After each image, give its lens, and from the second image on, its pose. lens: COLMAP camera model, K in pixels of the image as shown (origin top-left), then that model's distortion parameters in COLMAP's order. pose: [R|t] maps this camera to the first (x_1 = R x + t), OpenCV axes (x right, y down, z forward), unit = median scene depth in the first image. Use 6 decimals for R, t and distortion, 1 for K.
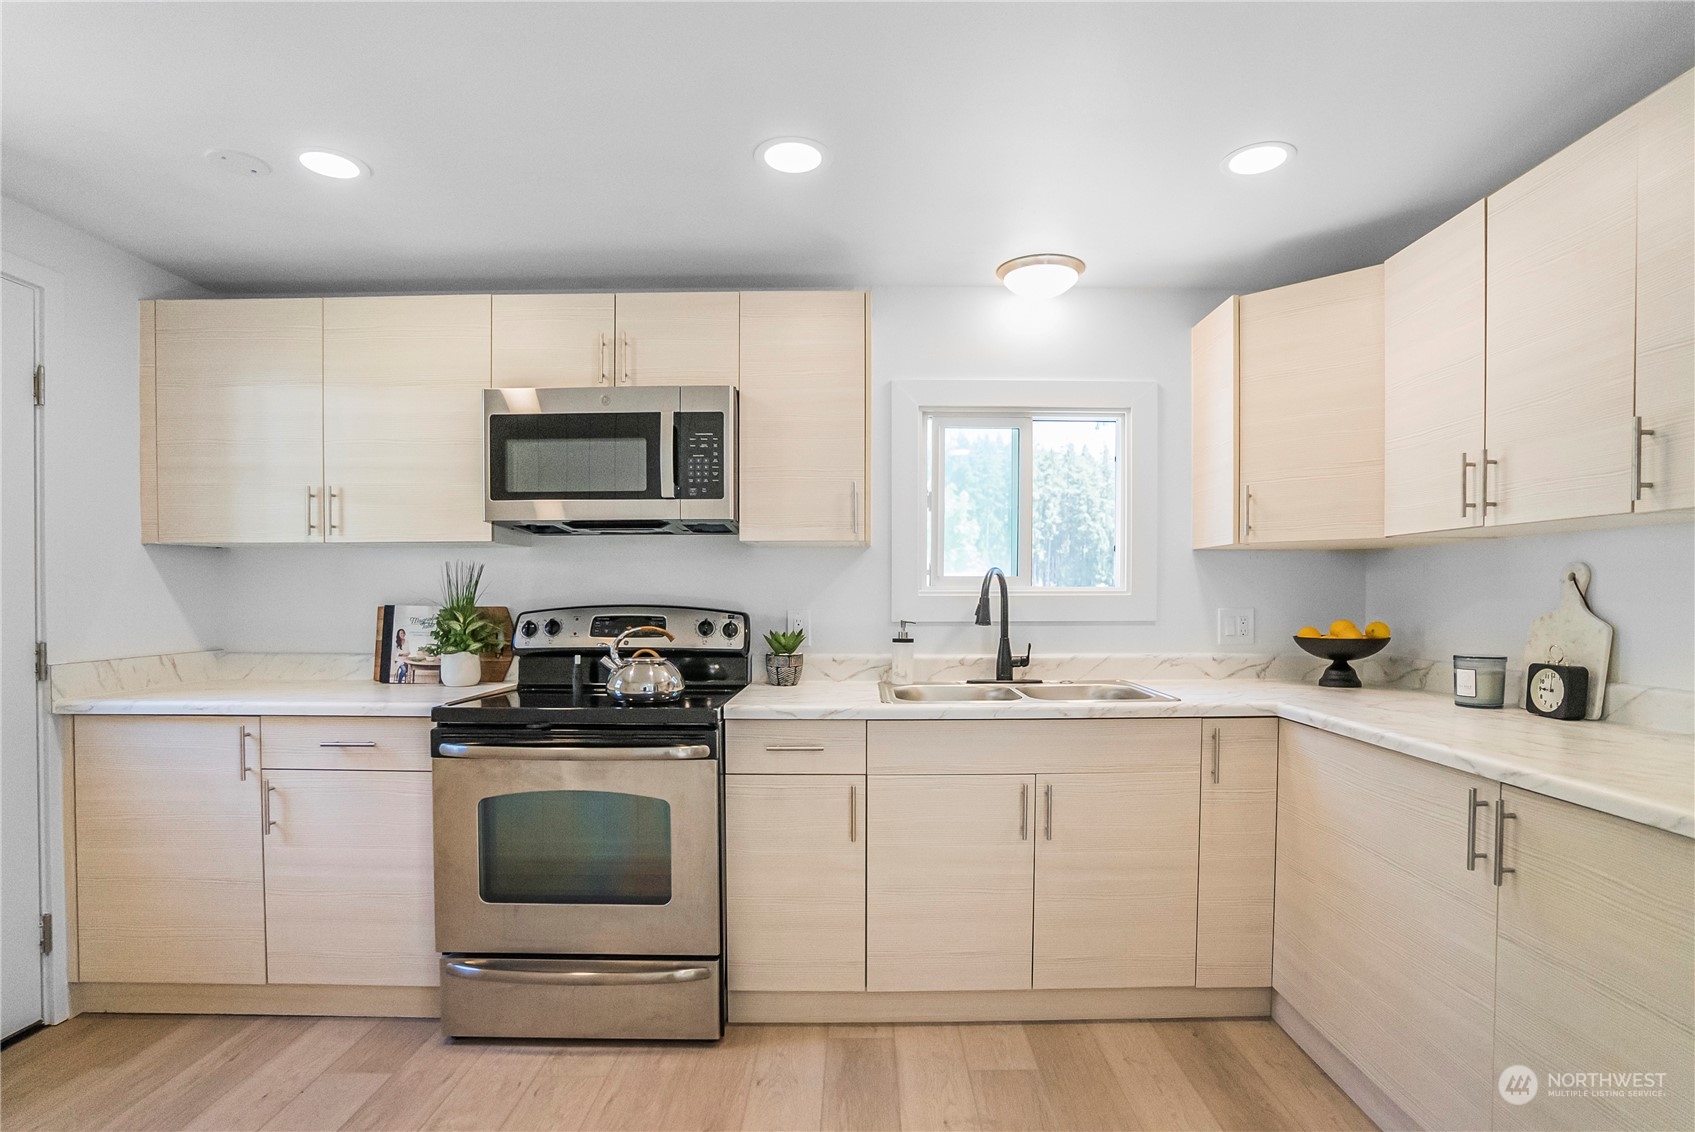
lens RADIAL K [[879.1, 0, 845.6], [0, 879.1, 599.0], [0, 0, 1]] dist [-0.088939, 0.038427]
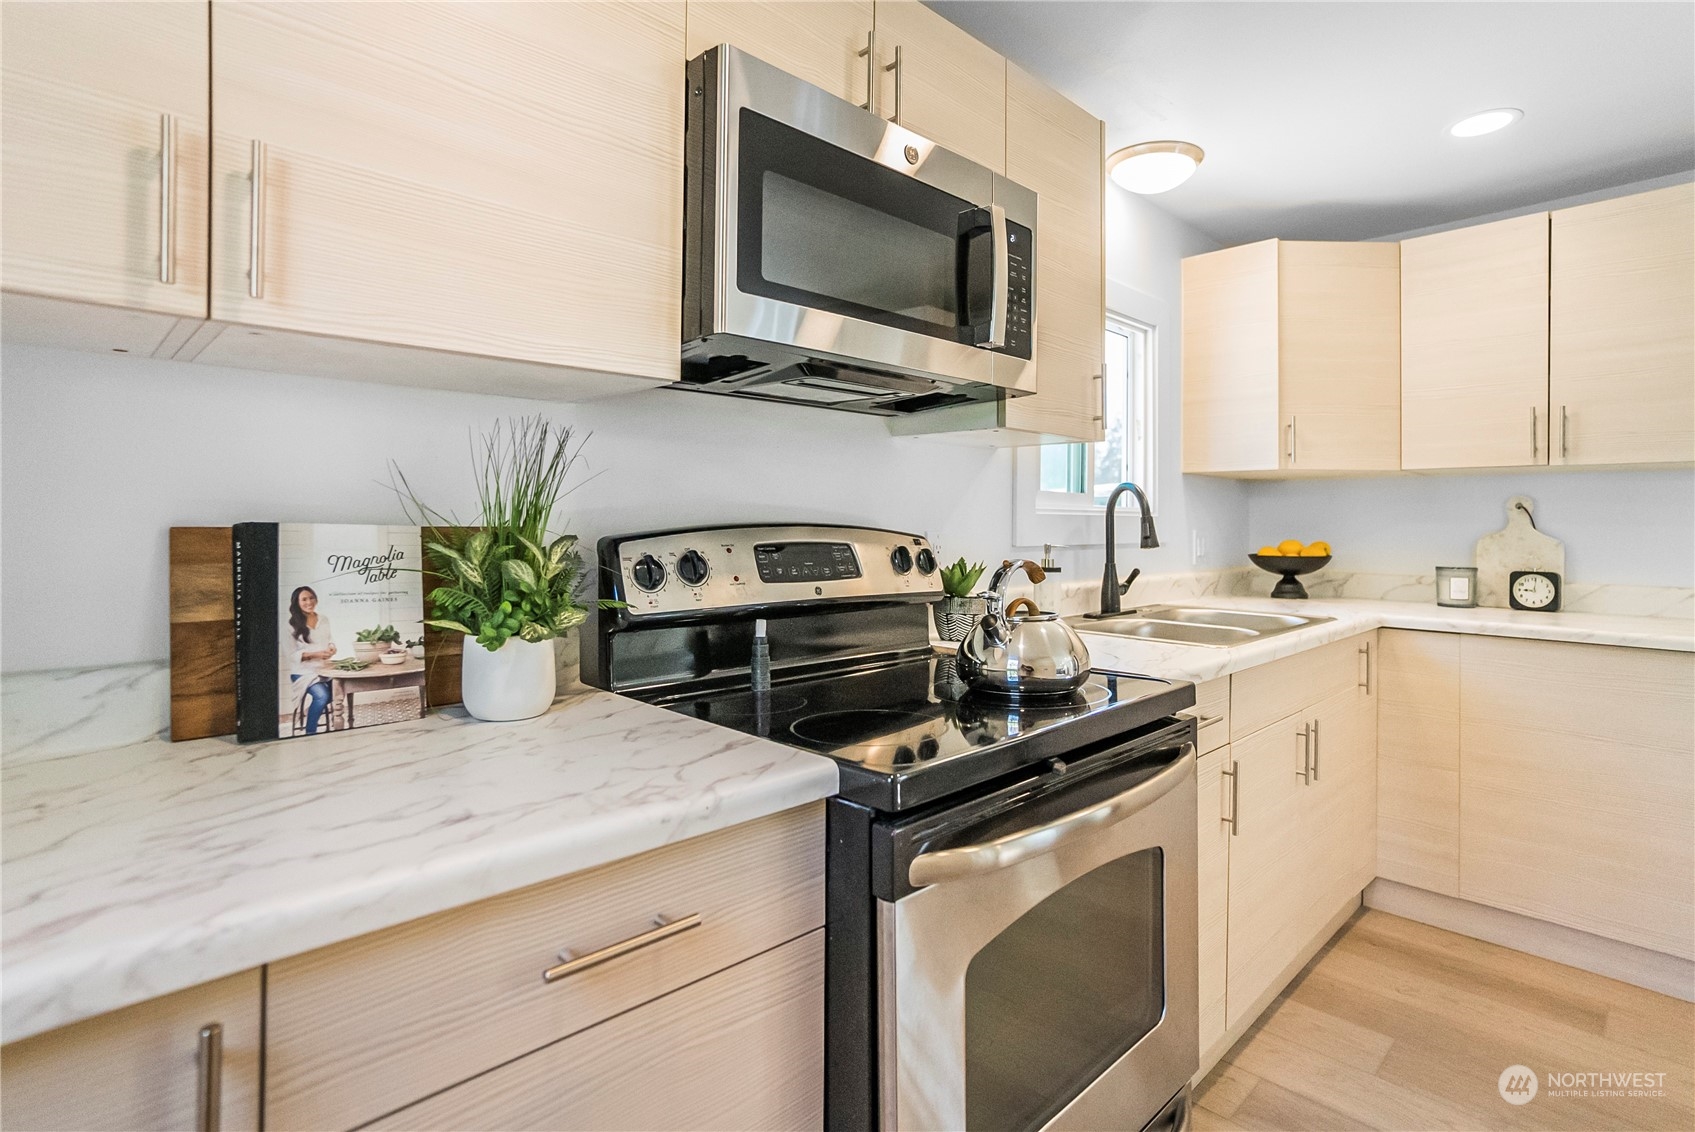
lens RADIAL K [[857.6, 0, 844.3], [0, 857.6, 533.6], [0, 0, 1]] dist [-0.053233, 0.034261]
pose [[0.716693, -0.003776, 0.697378, -0.615677], [-0.004407, 0.999941, 0.009943, 0.007885], [-0.697375, -0.010200, 0.716634, 0.594511]]
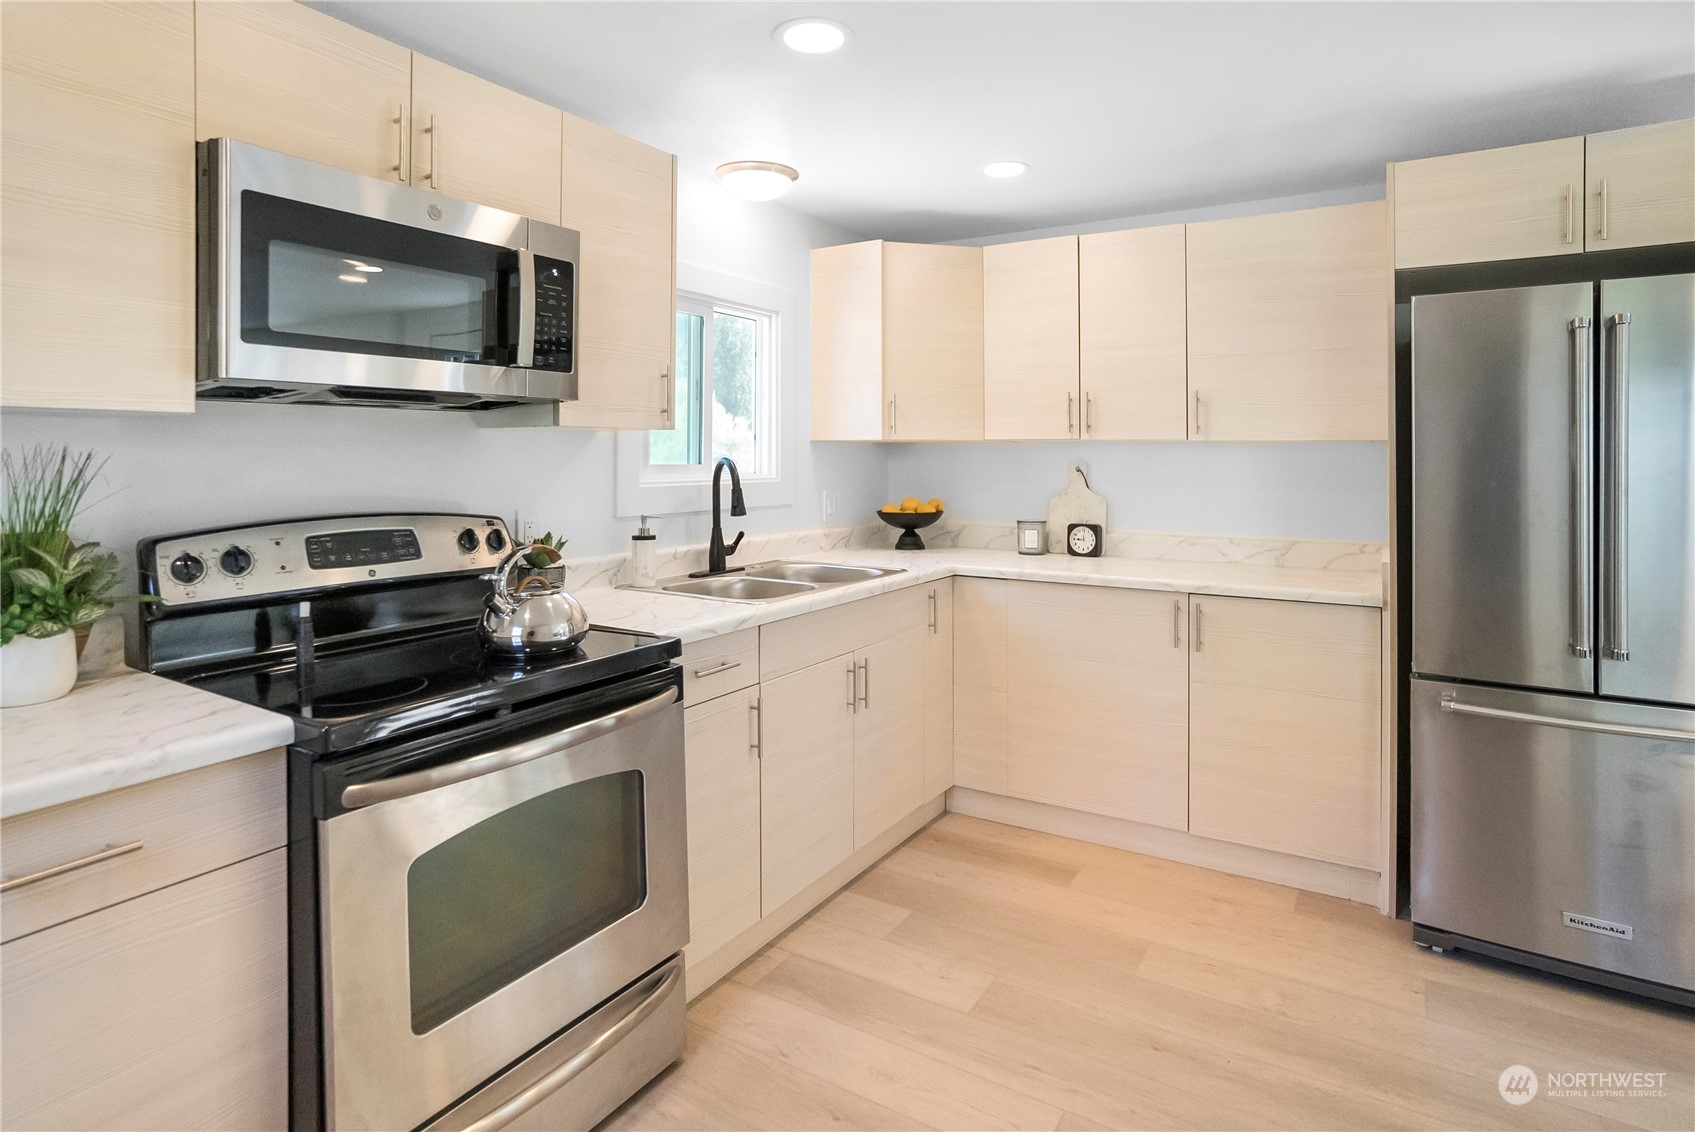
lens RADIAL K [[910.5, 0, 846.1], [0, 910.5, 462.8], [0, 0, 1]] dist [-0.055857, 0.044000]
pose [[0.530114, -0.005299, 0.847910, -0.626946], [0.002540, 0.999986, 0.004662, -0.034304], [-0.847922, -0.000318, 0.530120, 0.344180]]
